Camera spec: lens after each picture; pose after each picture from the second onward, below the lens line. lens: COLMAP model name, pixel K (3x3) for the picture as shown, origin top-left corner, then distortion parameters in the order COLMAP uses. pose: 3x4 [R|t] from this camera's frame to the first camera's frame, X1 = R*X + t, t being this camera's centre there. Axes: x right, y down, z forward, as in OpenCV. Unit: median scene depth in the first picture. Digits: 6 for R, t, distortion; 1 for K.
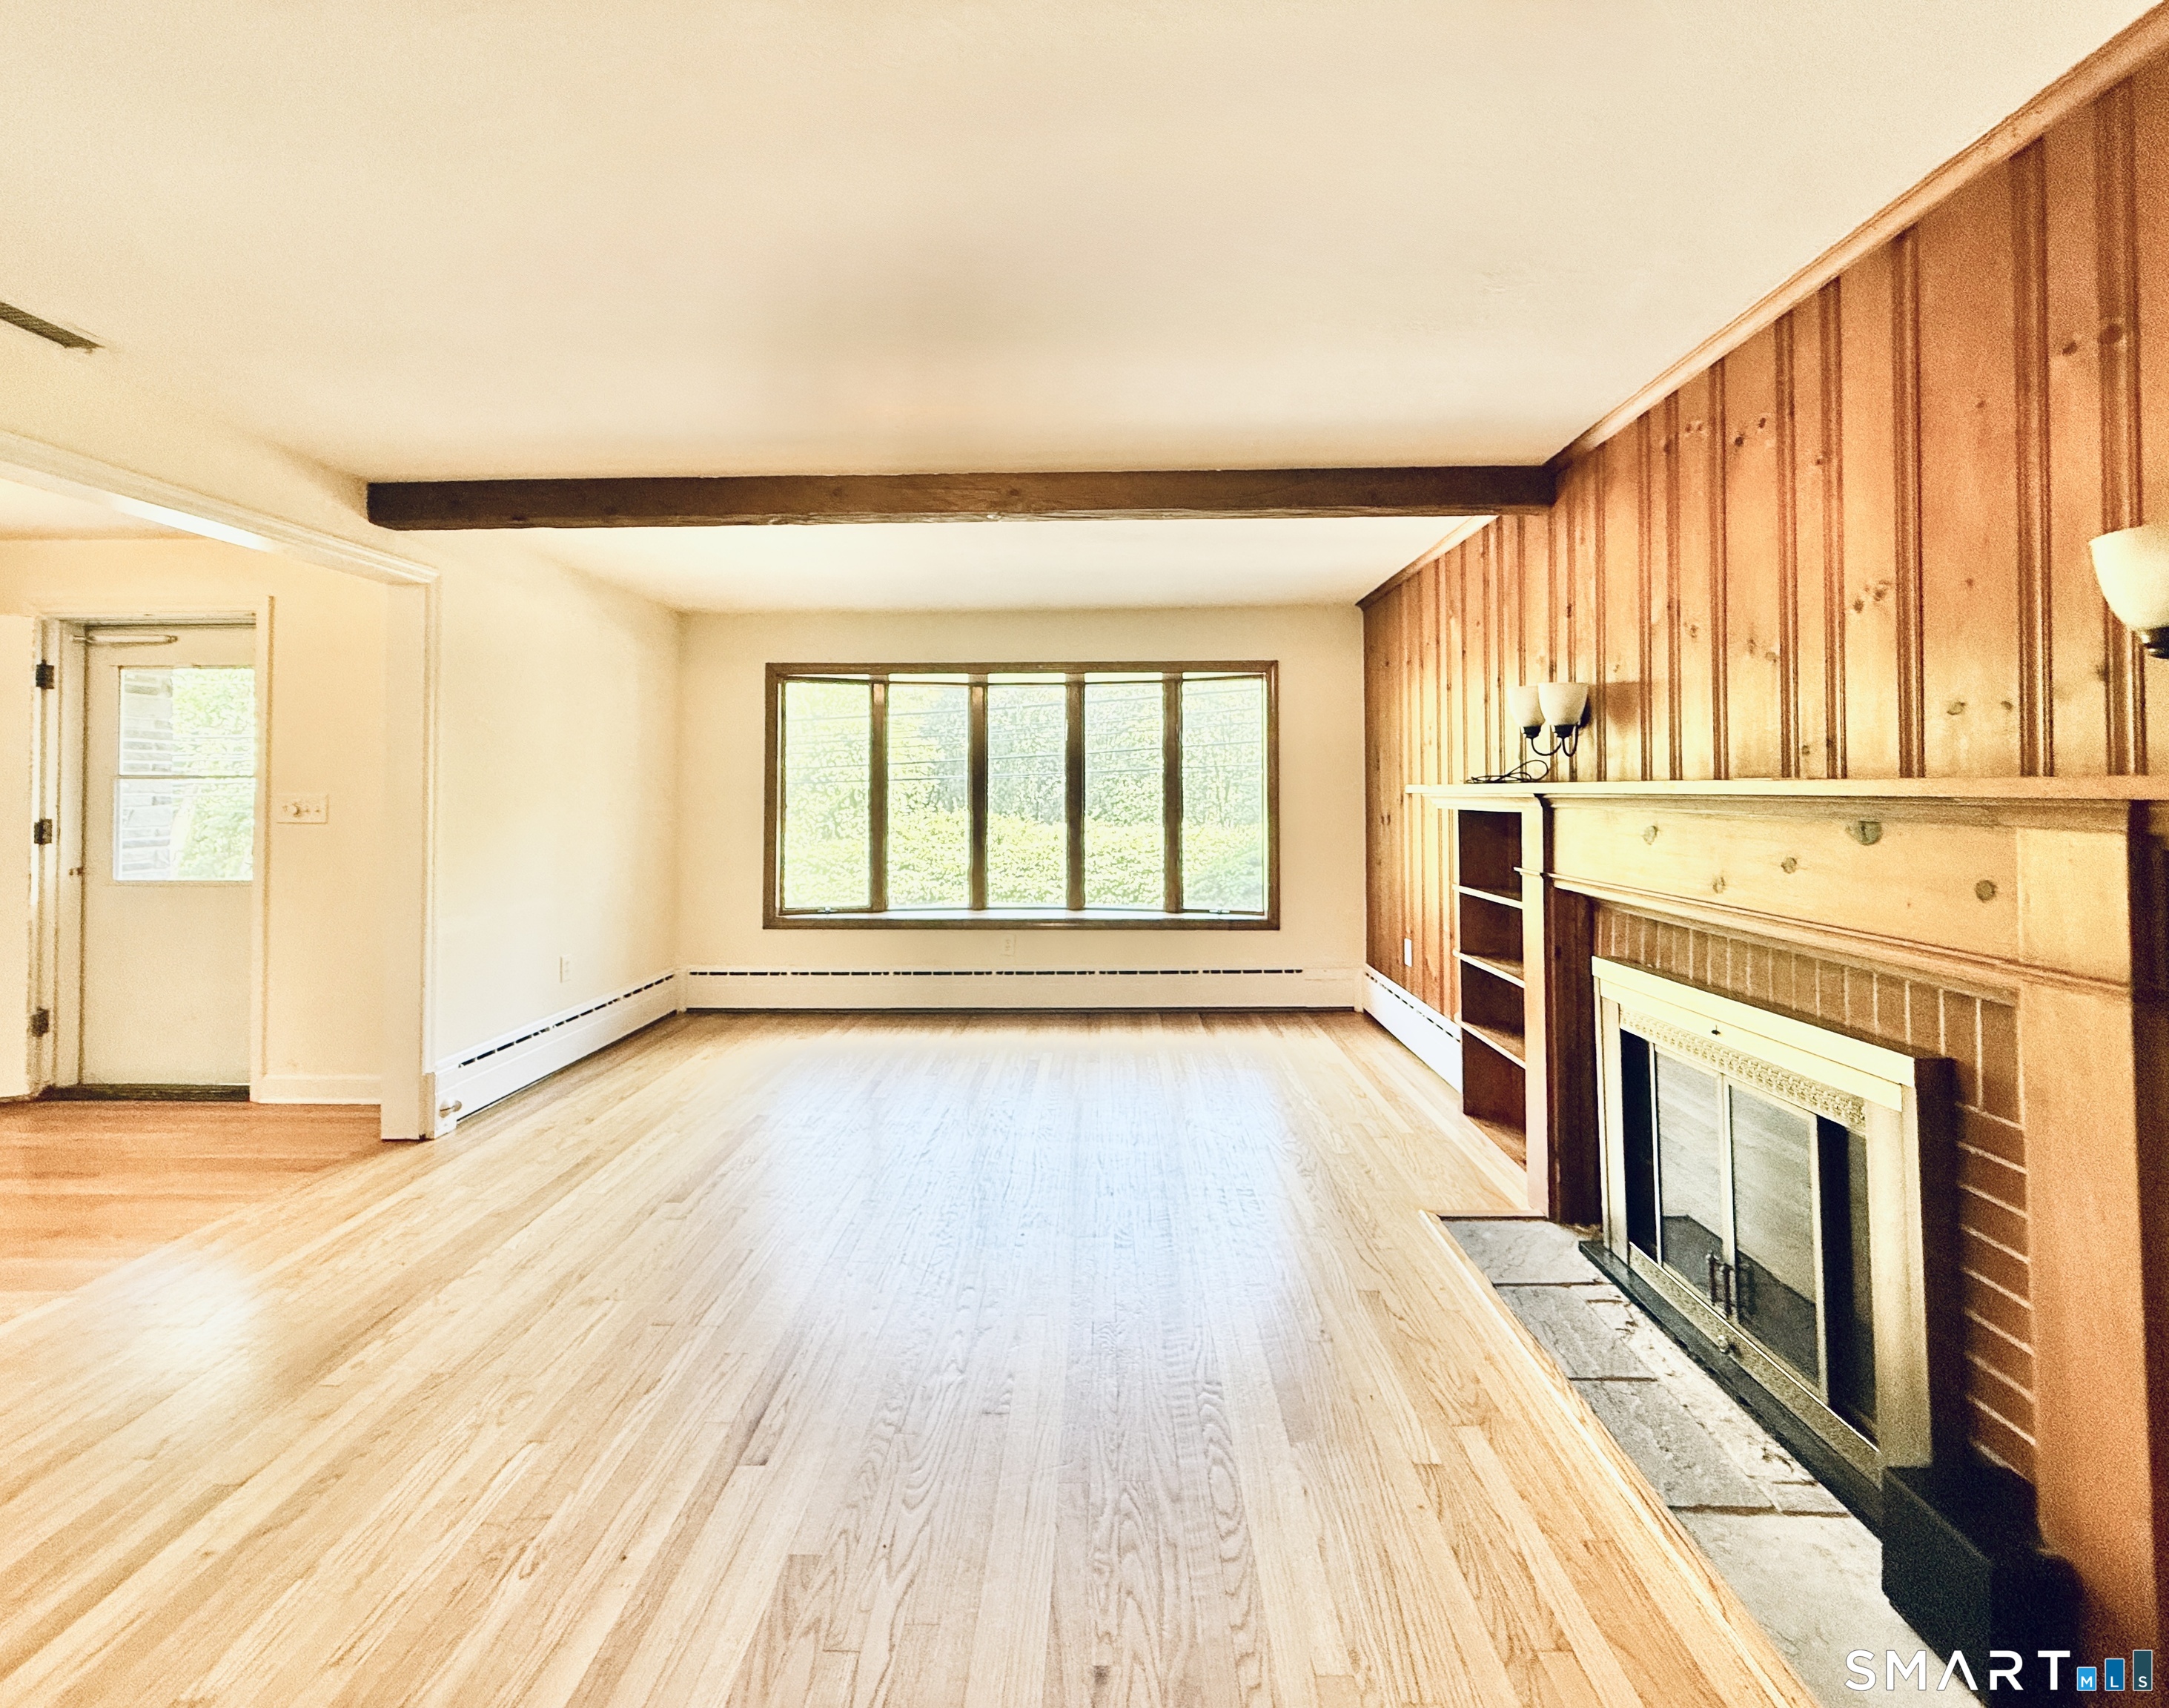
lens RADIAL K [[907.6, 0, 1086.6], [0, 907.6, 769.1], [0, 0, 1]] dist [-0.001101, -0.000728]
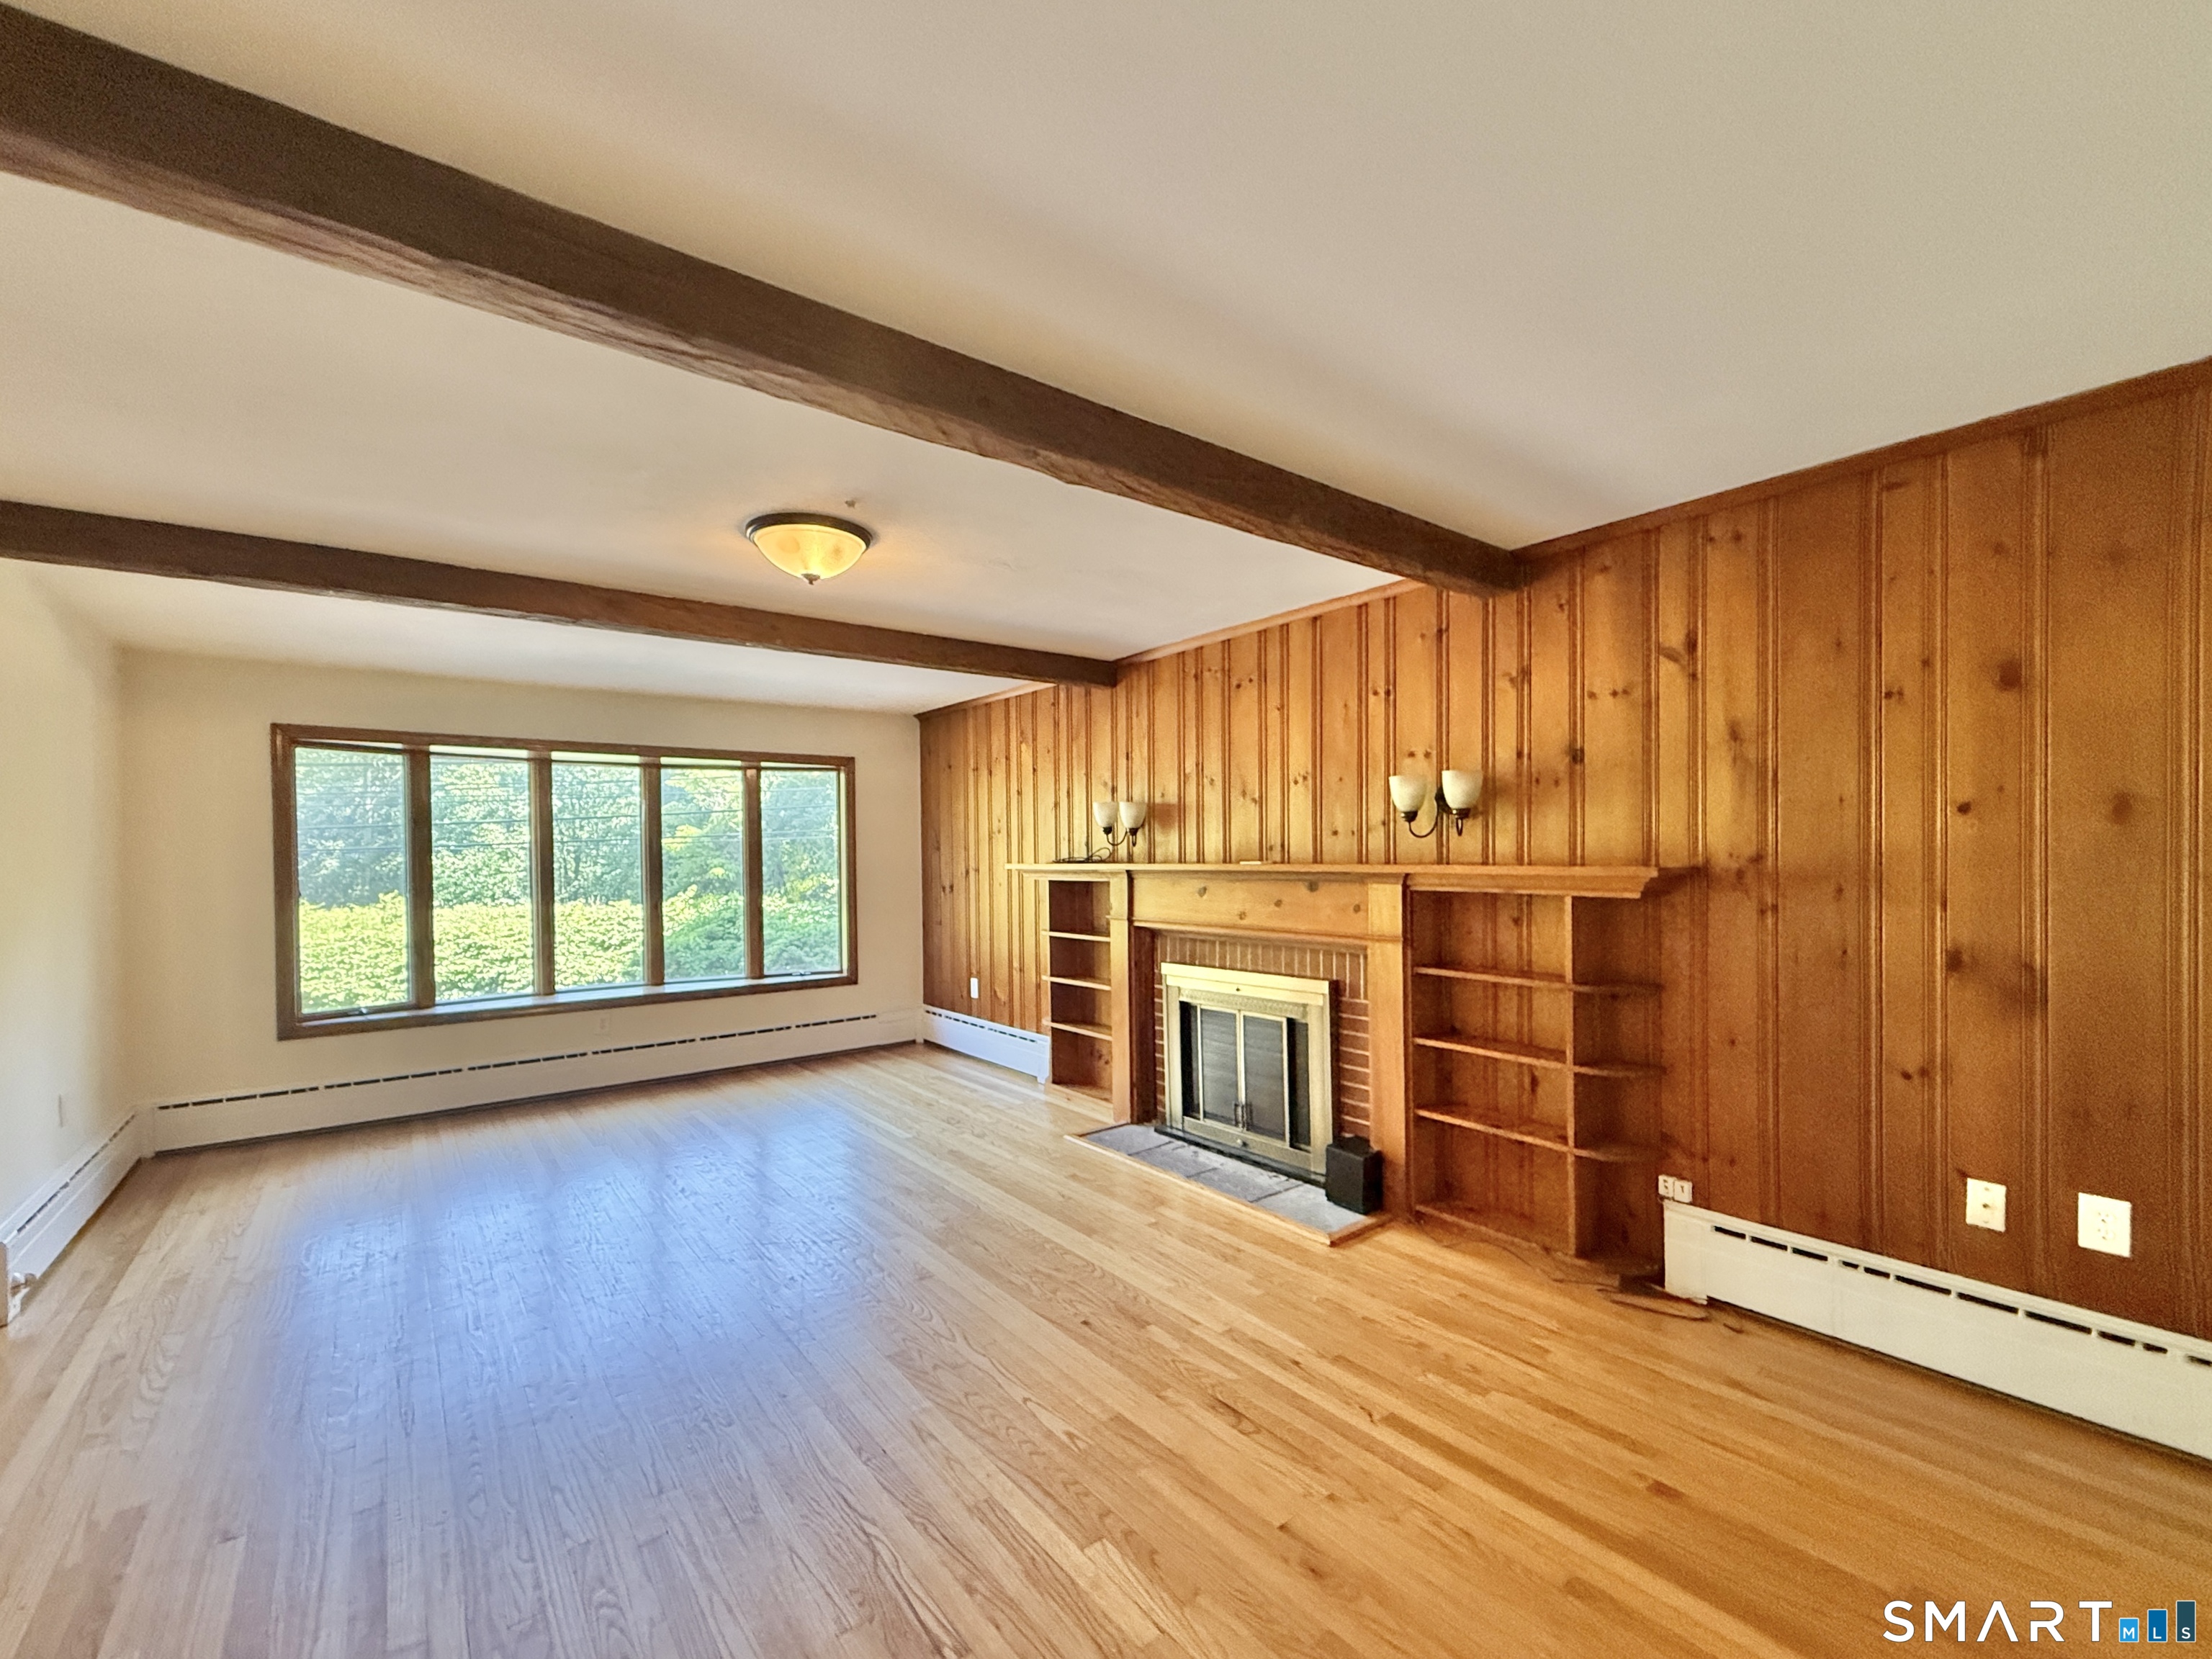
lens RADIAL K [[919.1, 0, 1108.1], [0, 919.1, 862.1], [0, 0, 1]] dist [-0.000134, 0.000014]
pose [[0.774040, -0.012007, 0.633022, -0.555482], [-0.005250, 0.999664, 0.025380, -0.027477], [-0.633114, -0.022968, 0.773717, -0.259081]]
